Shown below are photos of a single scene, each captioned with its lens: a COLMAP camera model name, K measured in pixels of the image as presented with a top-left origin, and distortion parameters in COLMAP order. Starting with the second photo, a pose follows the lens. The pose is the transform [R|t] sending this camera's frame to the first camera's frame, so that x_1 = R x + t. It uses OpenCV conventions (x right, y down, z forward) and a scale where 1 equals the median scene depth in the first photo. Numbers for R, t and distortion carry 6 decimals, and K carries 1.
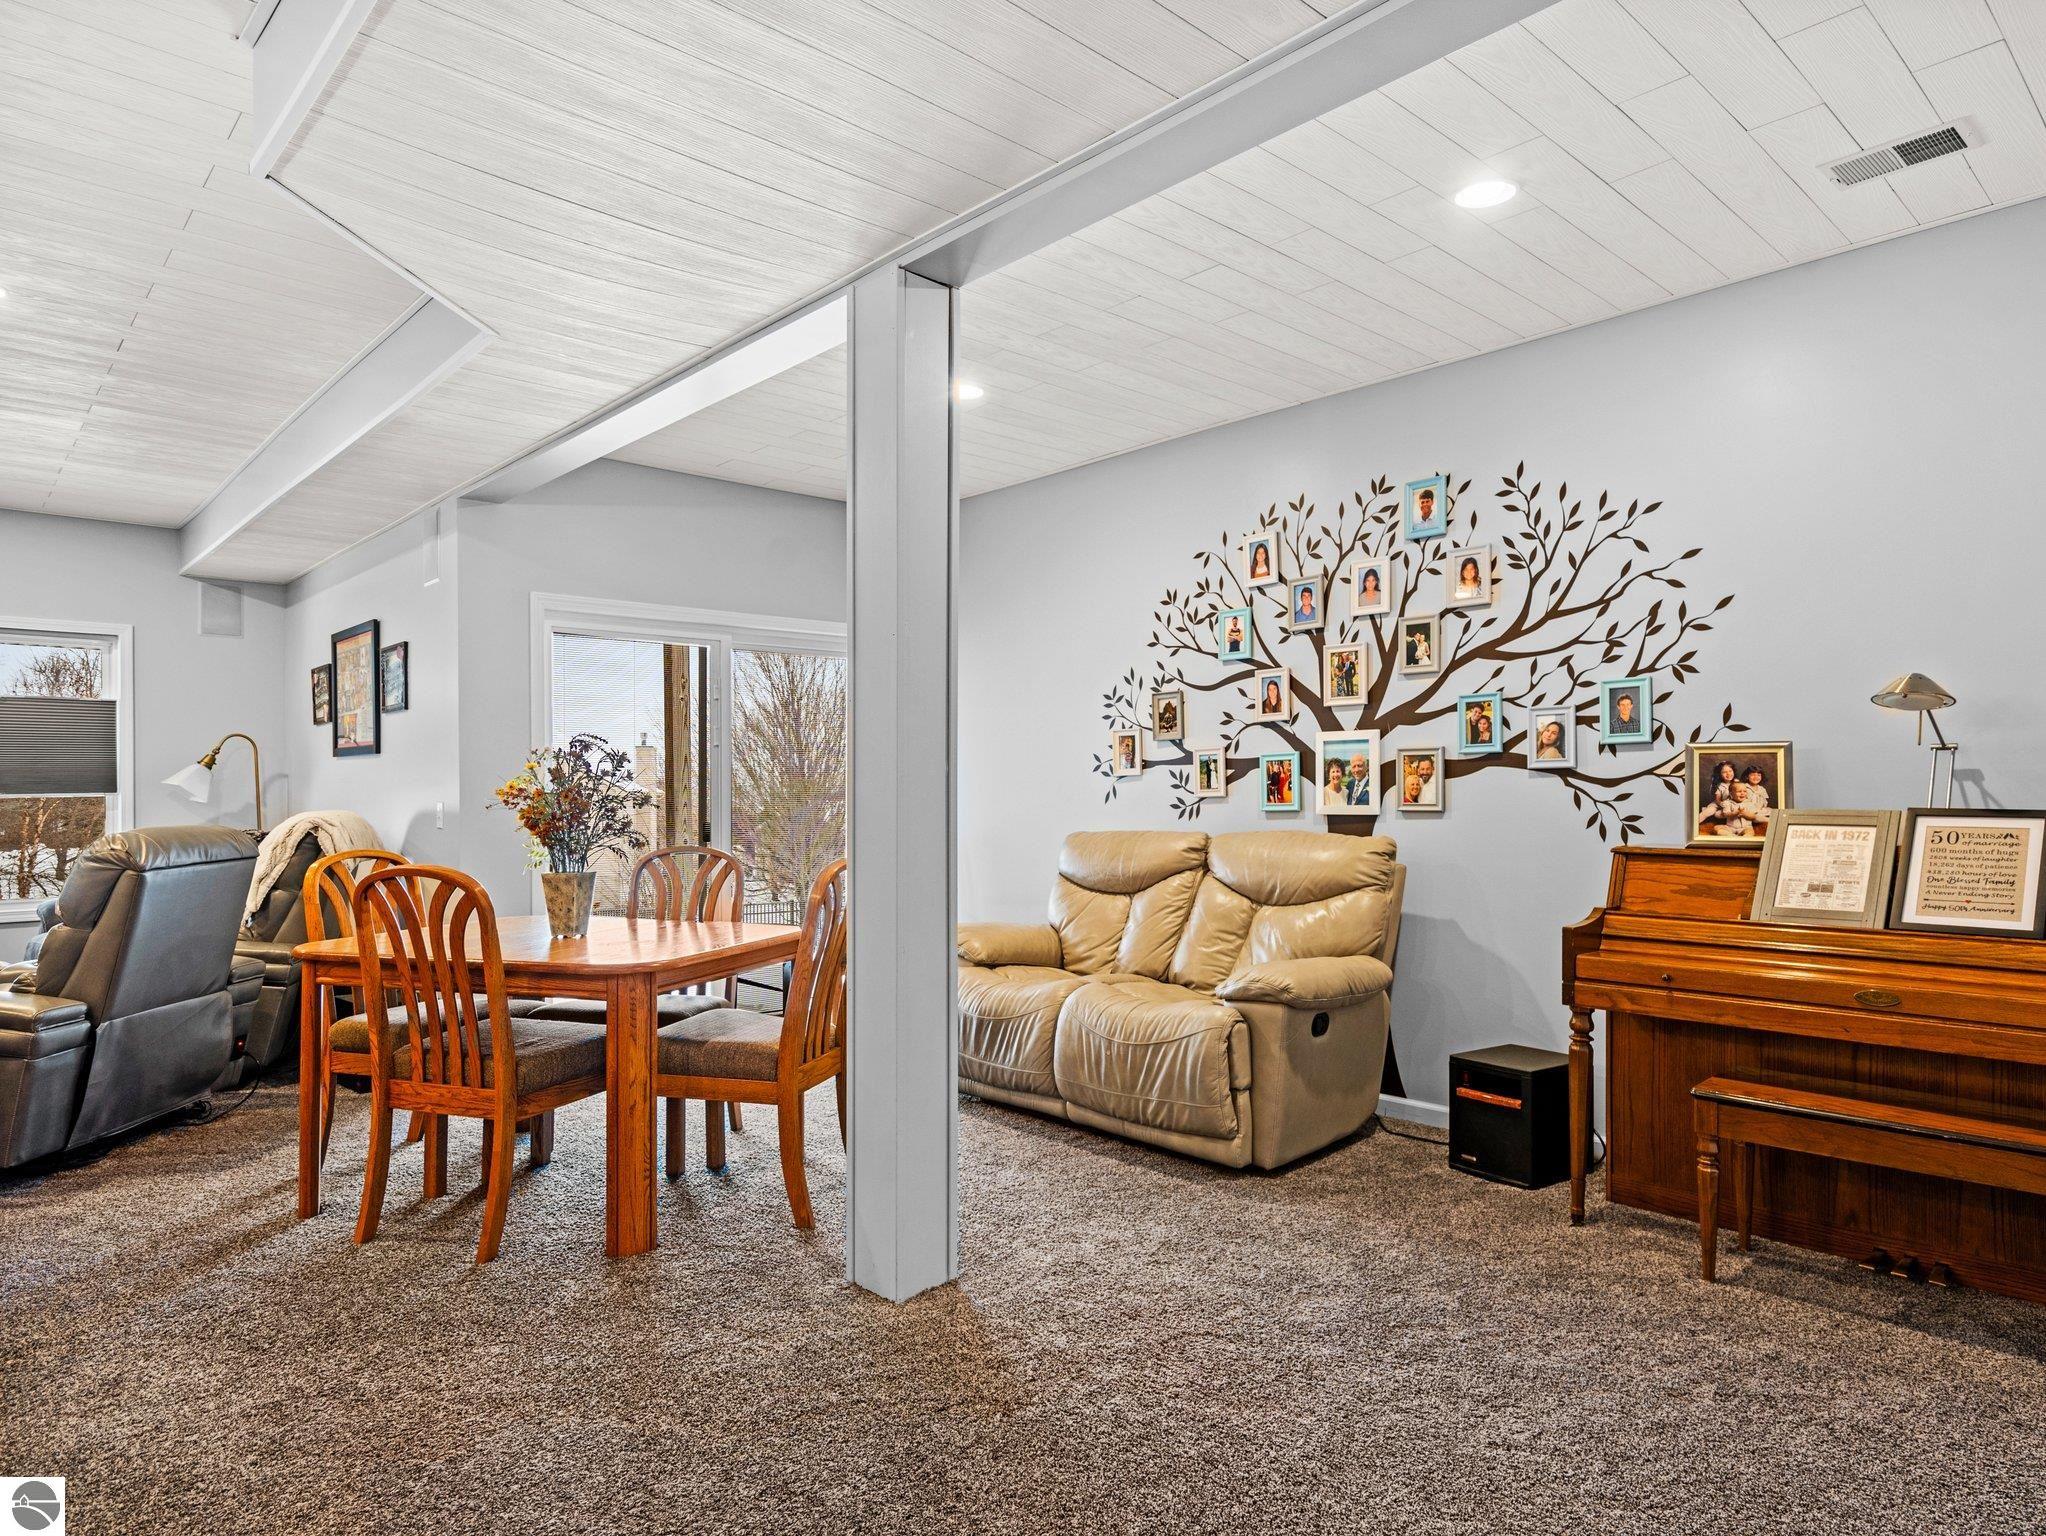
lens RADIAL K [[1216.7, 0, 1023.2], [0, 1216.7, 785.8], [0, 0, 1]] dist [-0.000493, 0.003452]
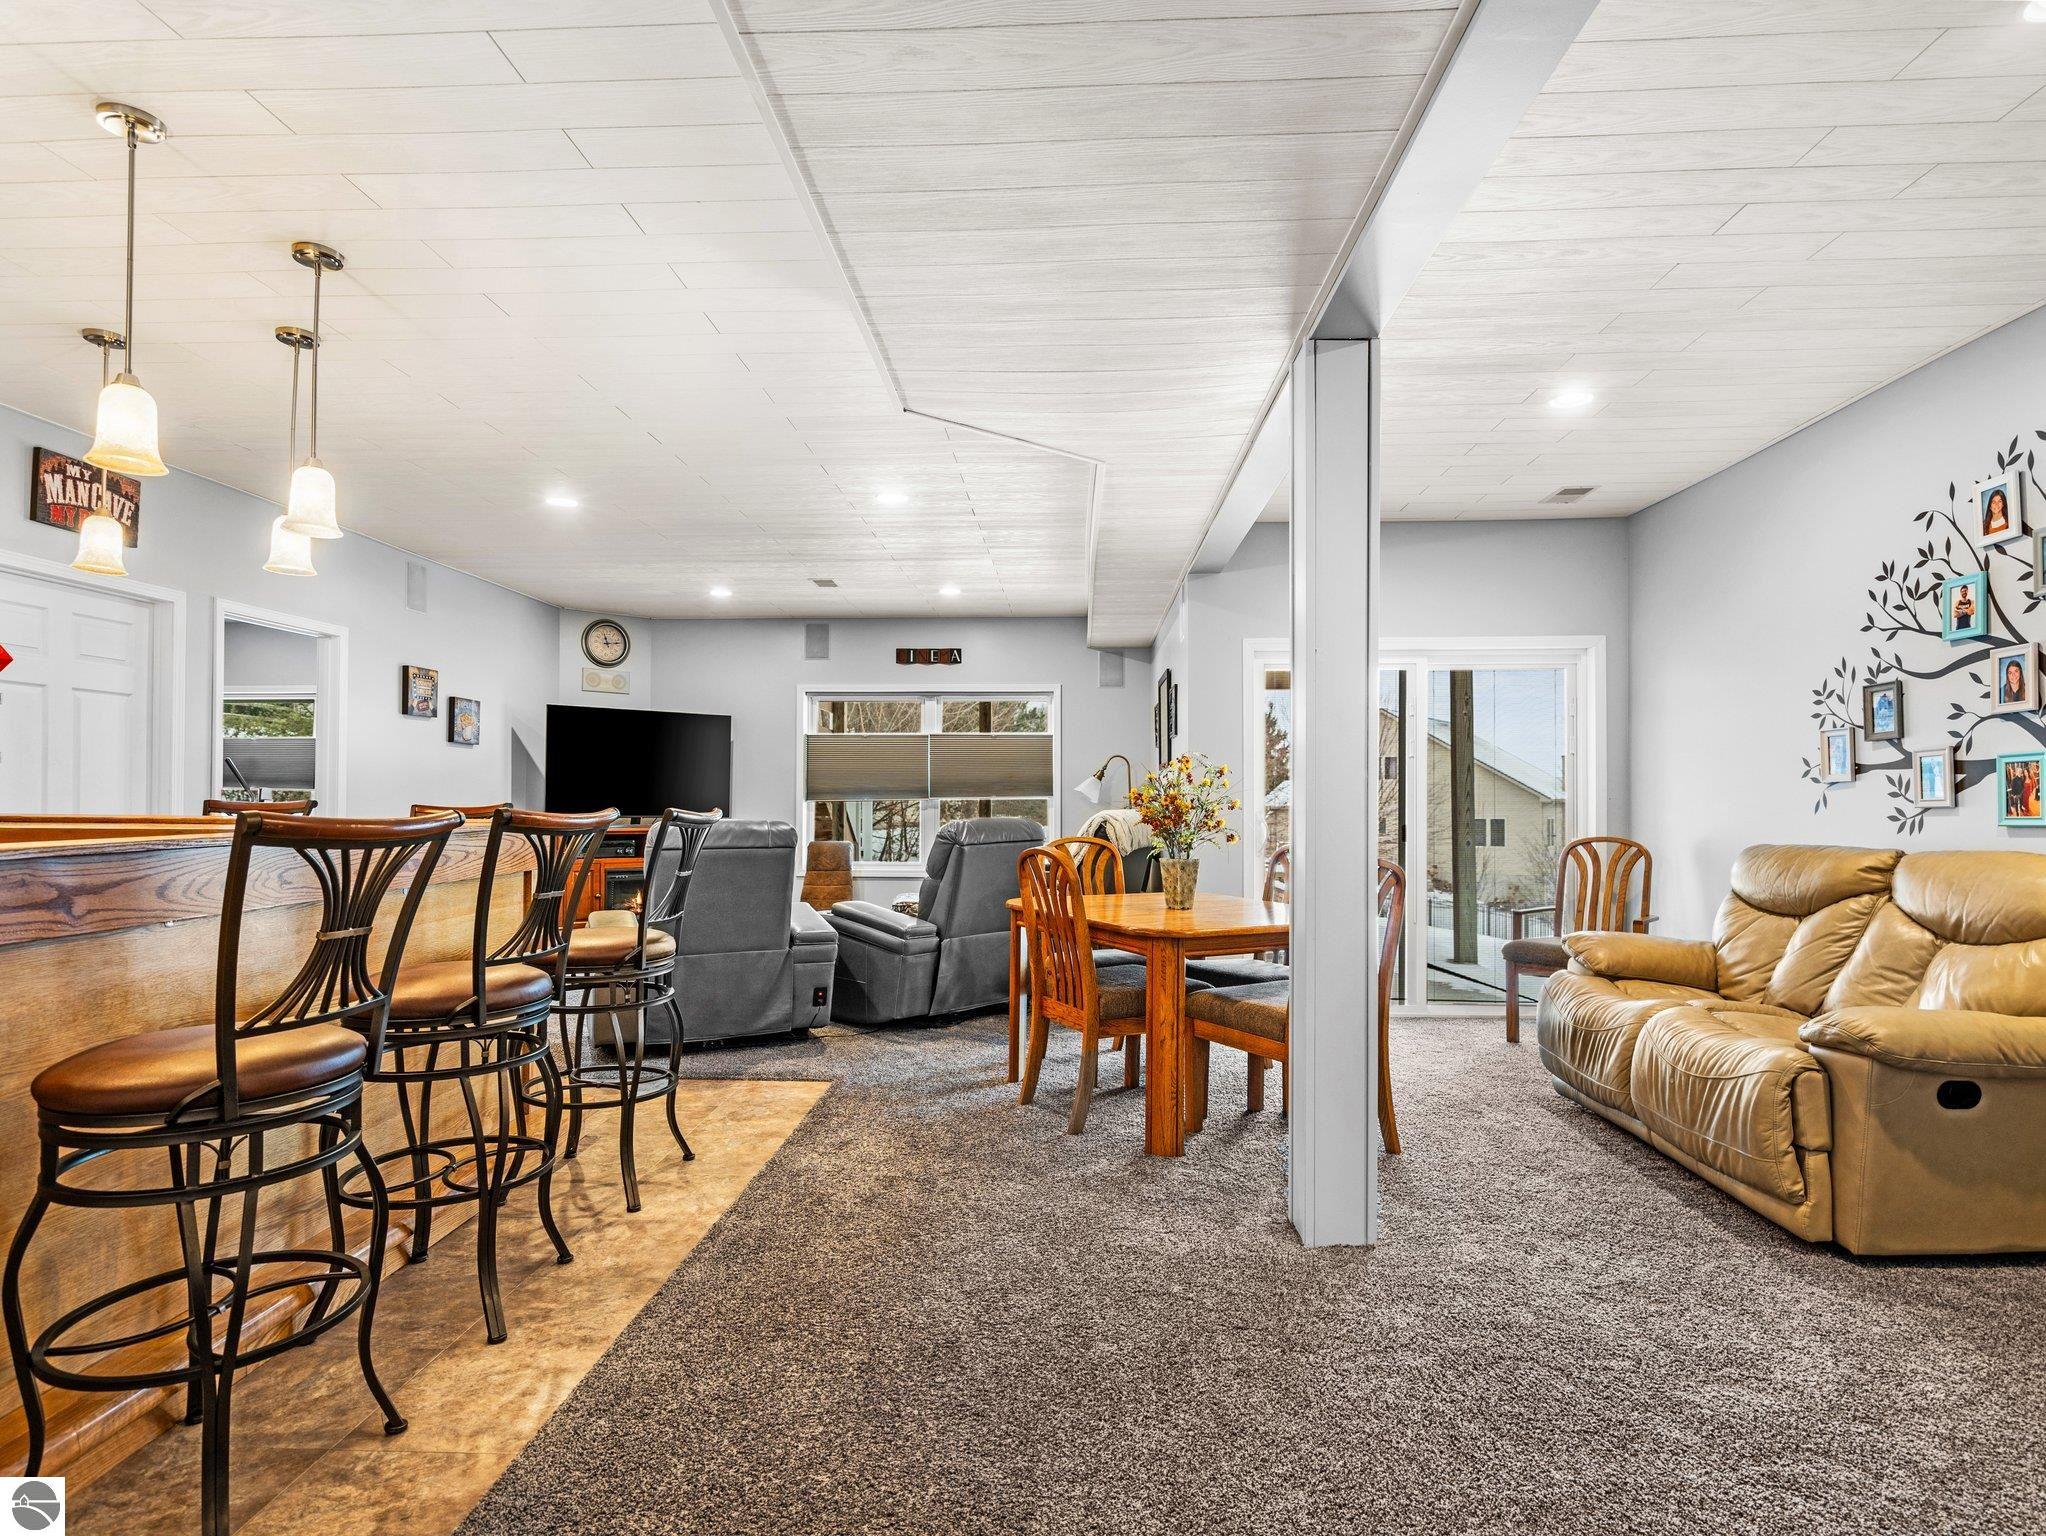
lens RADIAL K [[1037.2, 0, 976.0], [0, 1037.2, 782.7], [0, 0, 1]] dist [-0.007239, 0.003454]
pose [[0.708410, -0.004007, -0.705789, 0.204002], [-0.002886, 0.999959, -0.008573, 0.000247], [0.705795, 0.008110, 0.708370, 0.052142]]
